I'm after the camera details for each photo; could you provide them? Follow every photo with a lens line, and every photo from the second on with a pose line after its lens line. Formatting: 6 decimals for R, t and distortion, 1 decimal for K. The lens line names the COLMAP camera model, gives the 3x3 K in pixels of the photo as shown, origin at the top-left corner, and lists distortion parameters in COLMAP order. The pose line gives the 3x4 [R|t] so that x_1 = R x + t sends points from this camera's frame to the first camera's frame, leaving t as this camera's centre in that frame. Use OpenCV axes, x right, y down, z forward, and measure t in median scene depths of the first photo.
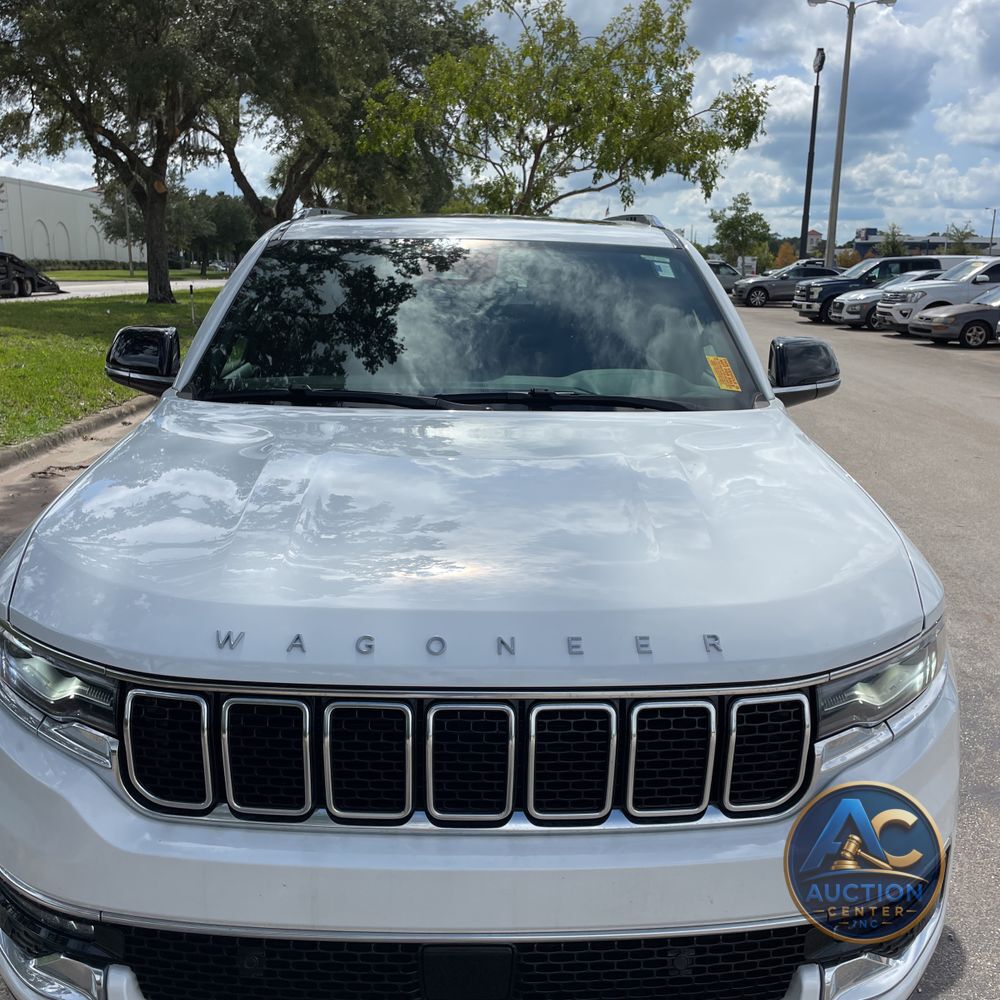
lens RADIAL K [[1006.1, 0, 500.0], [0, 1006.1, 500.0], [0, 0, 1]] dist [0.098761, -0.147733]
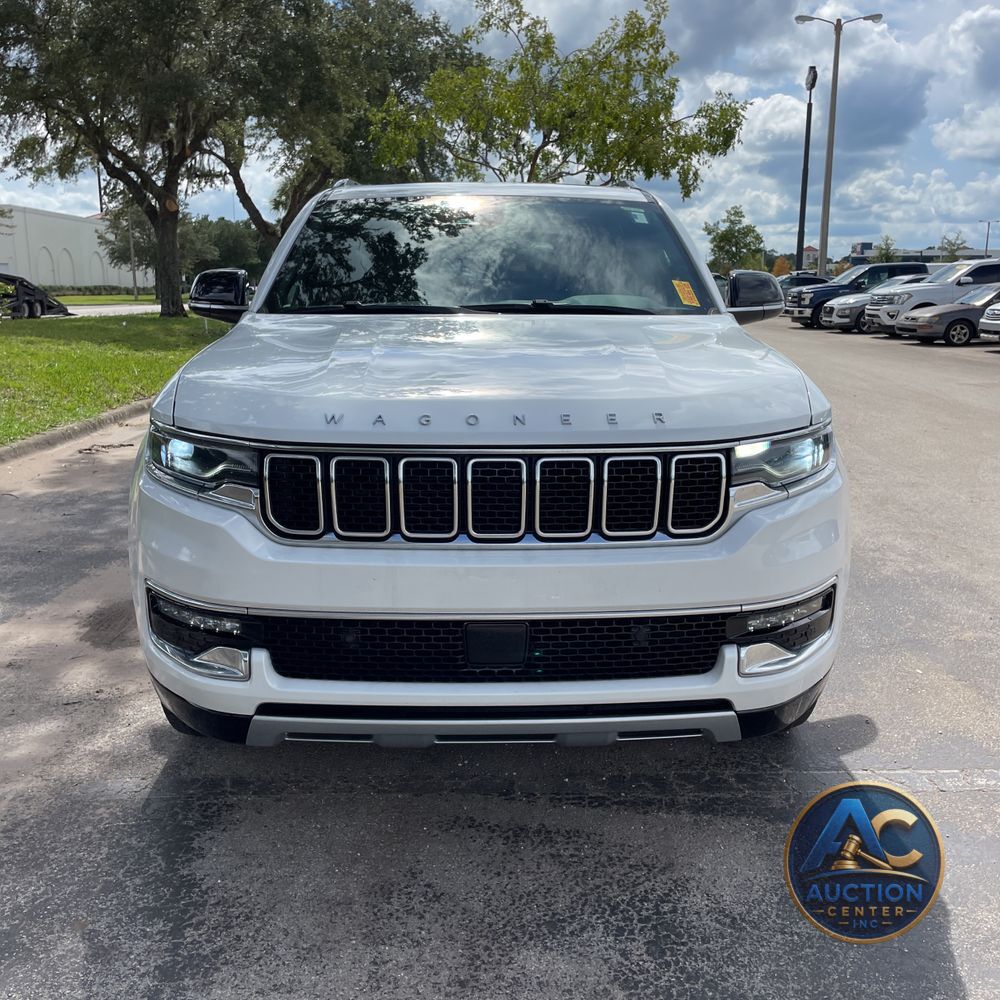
lens RADIAL K [[963.7, 0, 494.6], [0, 963.7, 479.2], [0, 0, 1]] dist [0.099086, -0.171758]
pose [[0.999856, -0.014808, -0.008246, -0.008886], [0.014678, 0.999770, -0.015662, 0.112993], [0.008476, 0.015539, 0.999843, -0.188045]]
